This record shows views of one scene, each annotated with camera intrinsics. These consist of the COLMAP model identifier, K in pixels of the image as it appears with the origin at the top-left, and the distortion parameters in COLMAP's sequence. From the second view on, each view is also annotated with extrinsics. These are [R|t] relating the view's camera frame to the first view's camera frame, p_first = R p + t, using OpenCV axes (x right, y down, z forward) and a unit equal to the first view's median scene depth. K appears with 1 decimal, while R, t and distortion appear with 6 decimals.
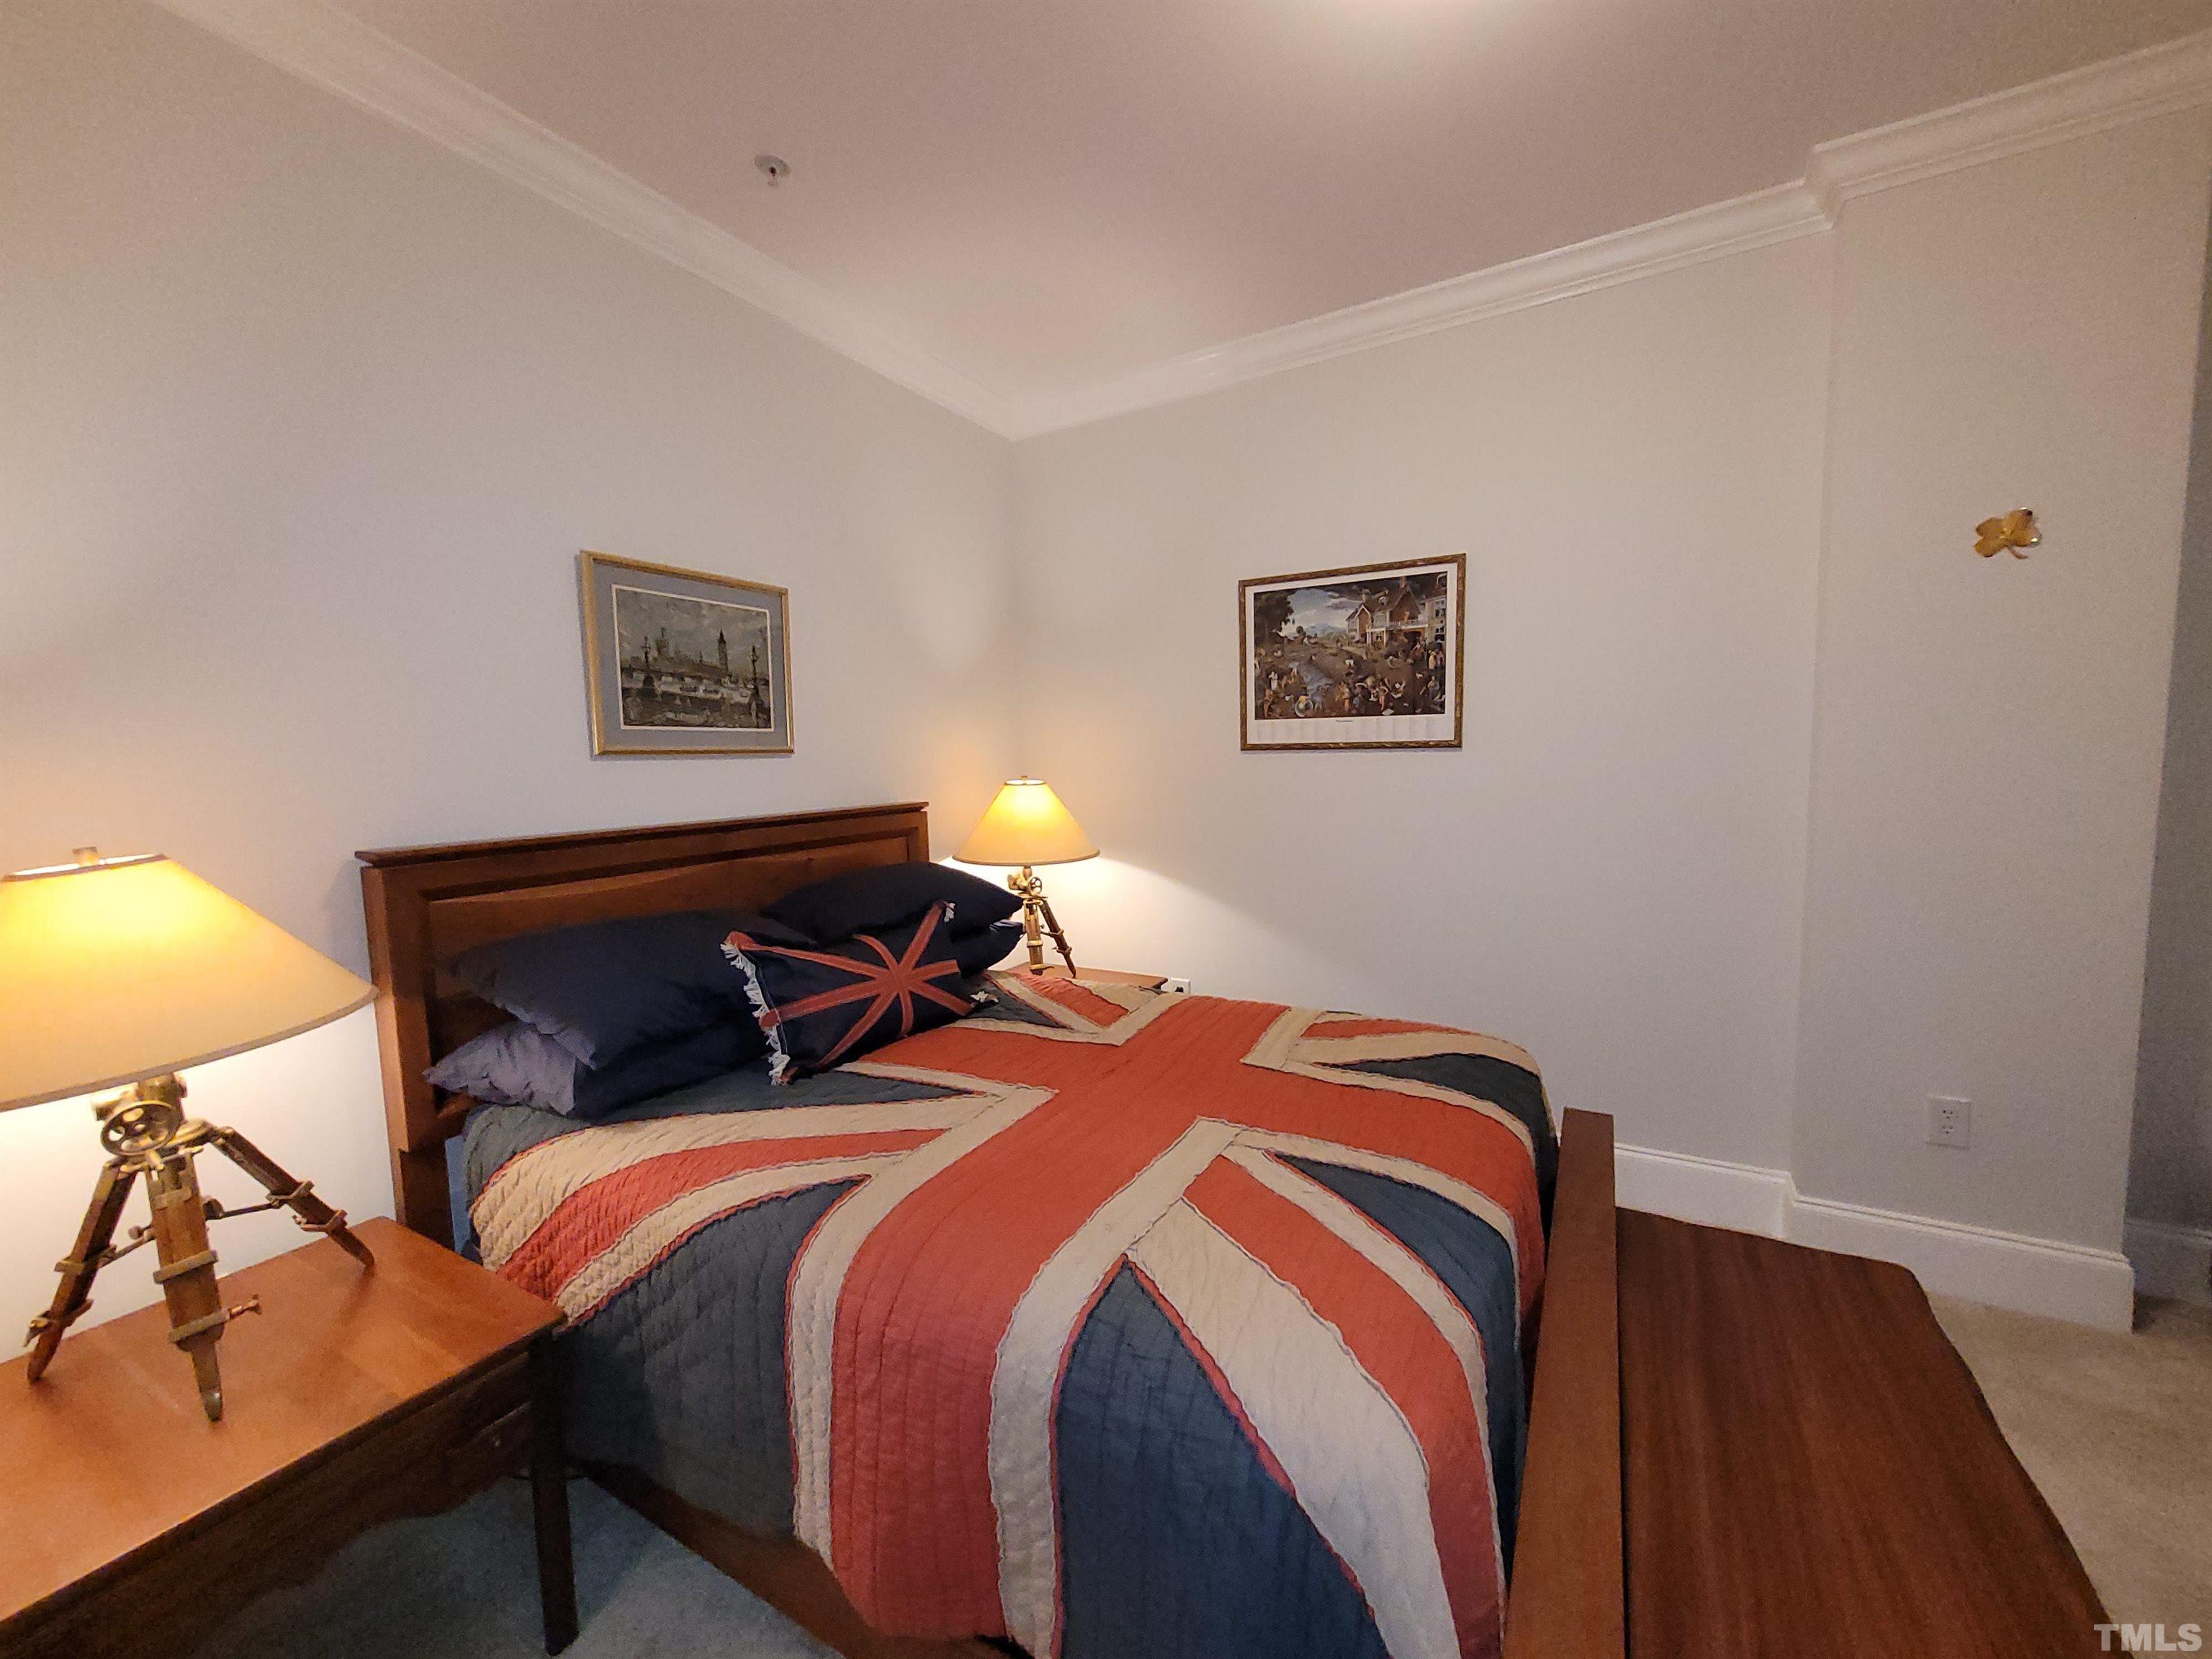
lens RADIAL K [[857.7, 0, 1115.1], [0, 857.7, 828.0], [0, 0, 1]] dist [0.008813, -0.001528]
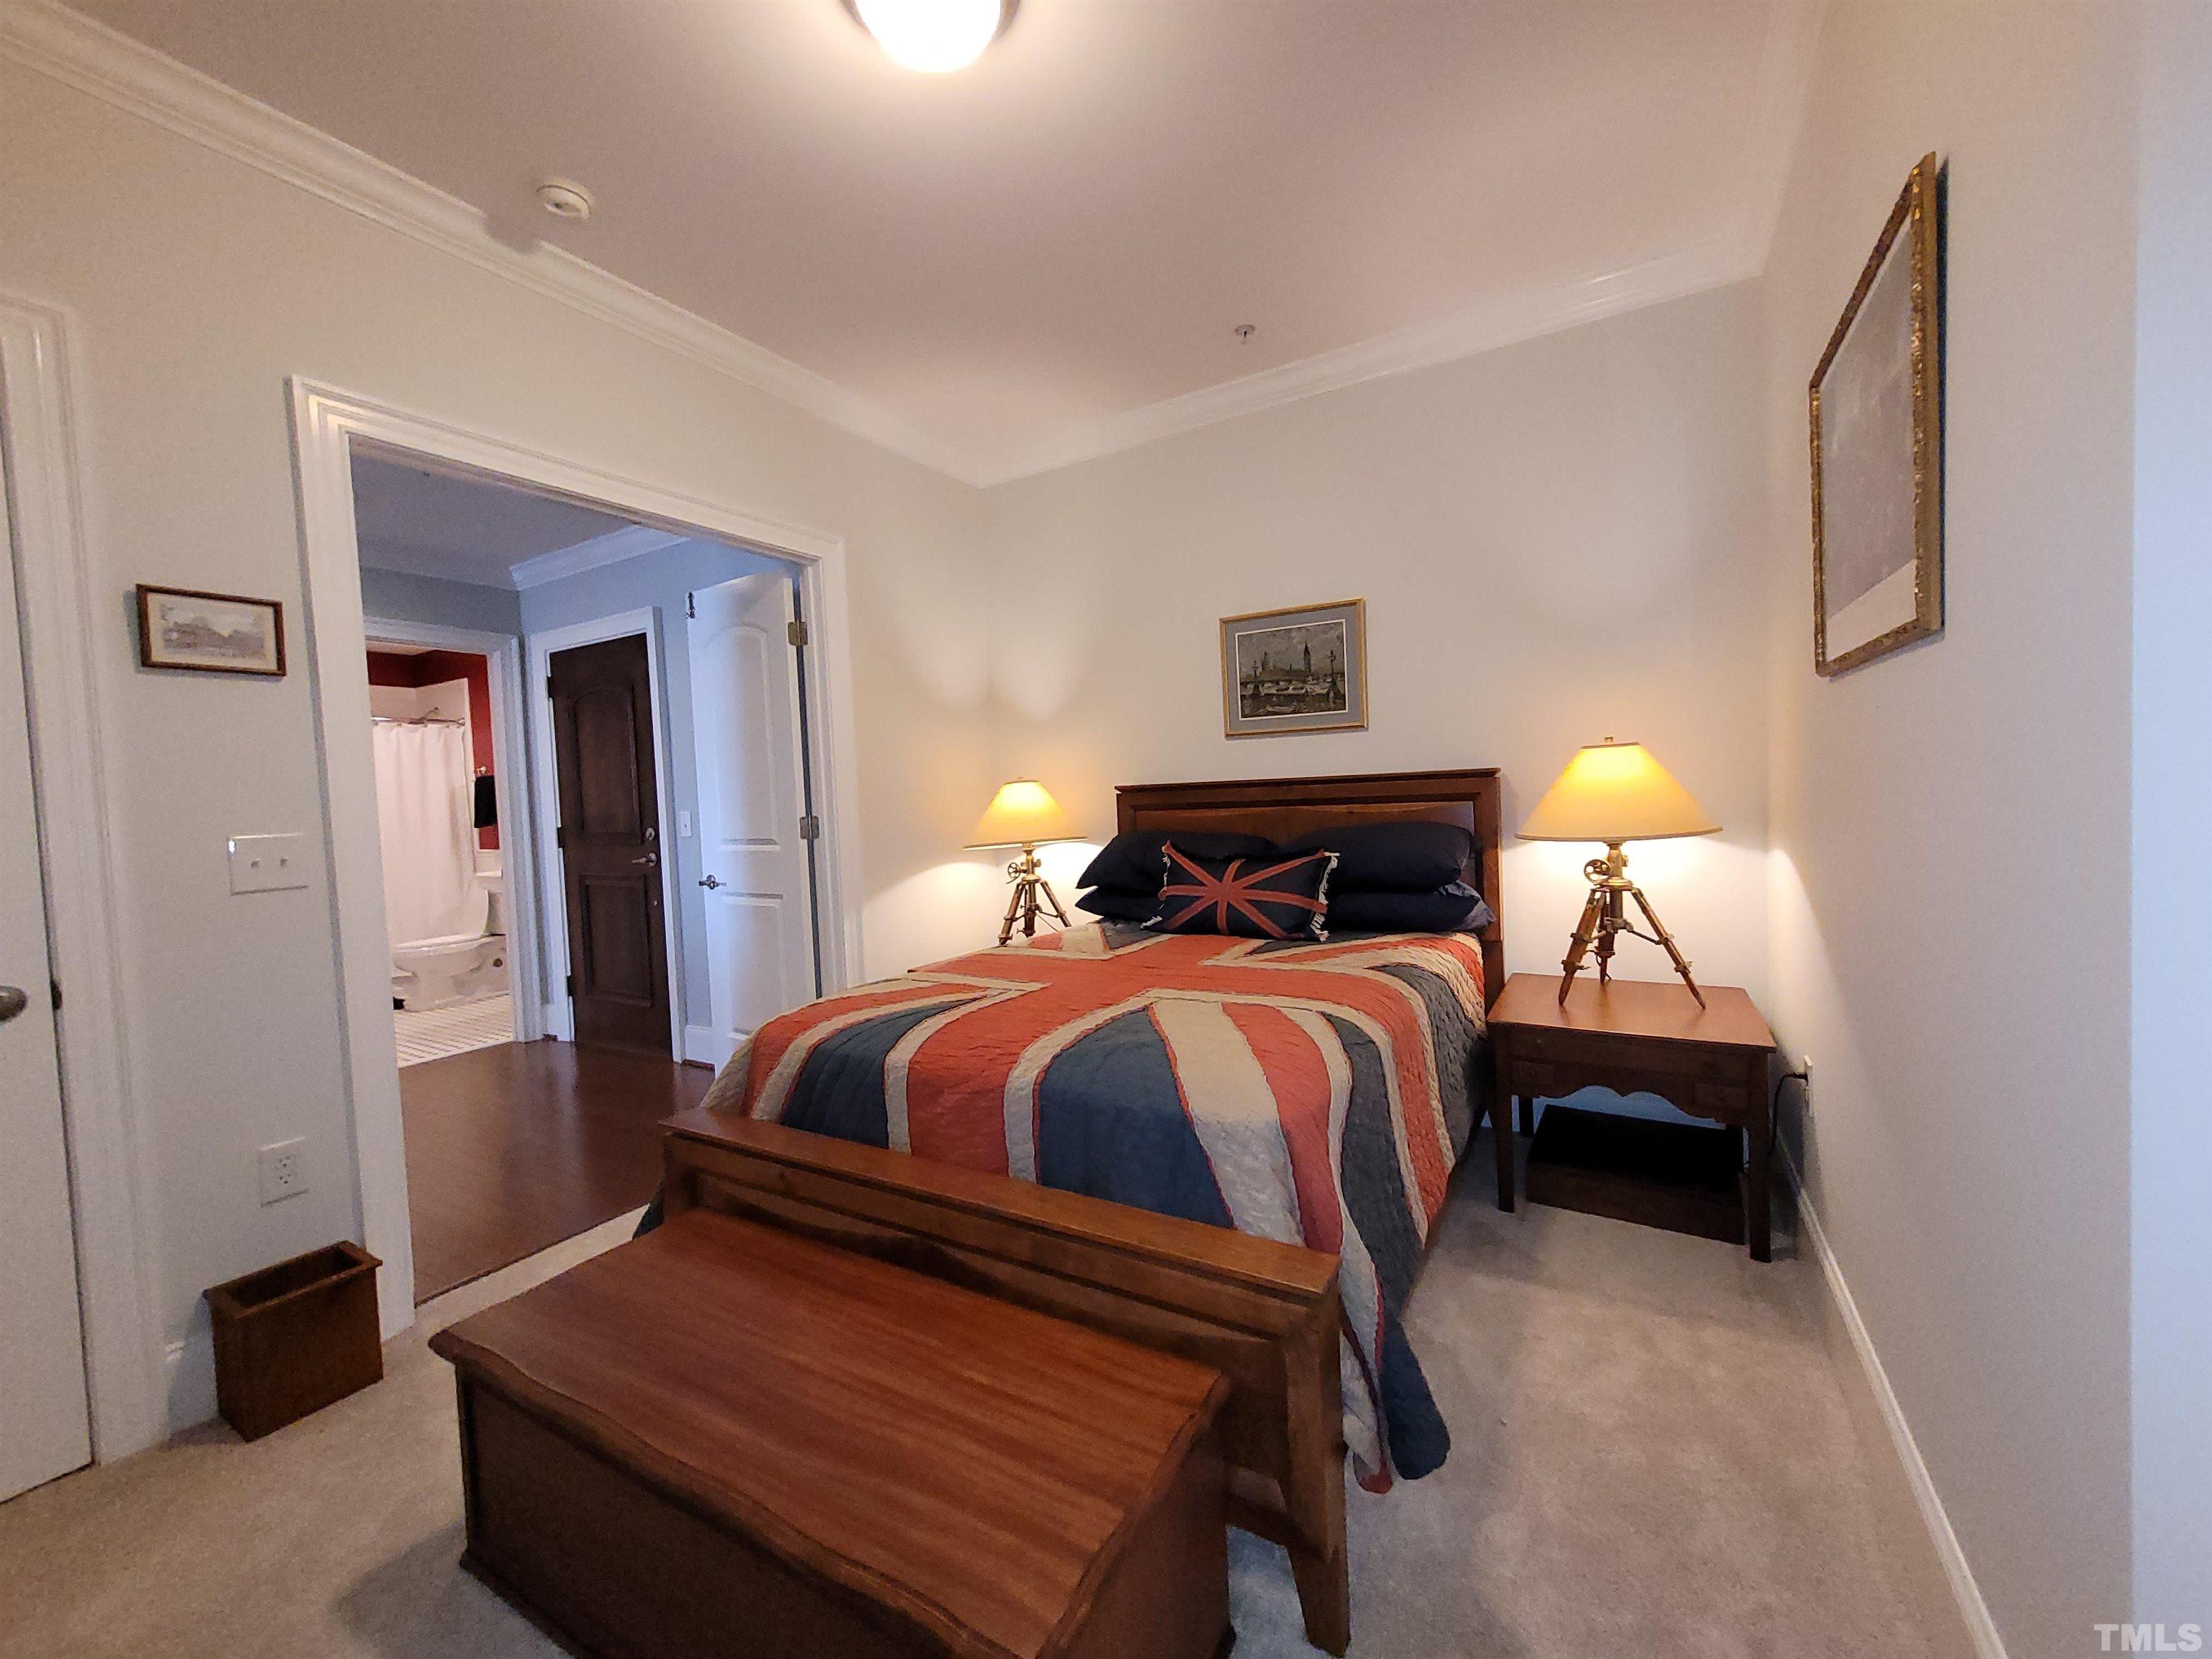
lens RADIAL K [[857.7, 0, 1115.1], [0, 857.7, 828.0], [0, 0, 1]] dist [0.008813, -0.001528]
pose [[0.003148, 0.075686, -0.997127, 1.011584], [-0.037911, 0.996424, 0.075513, -0.024181], [0.999276, 0.037565, 0.006007, 0.719426]]
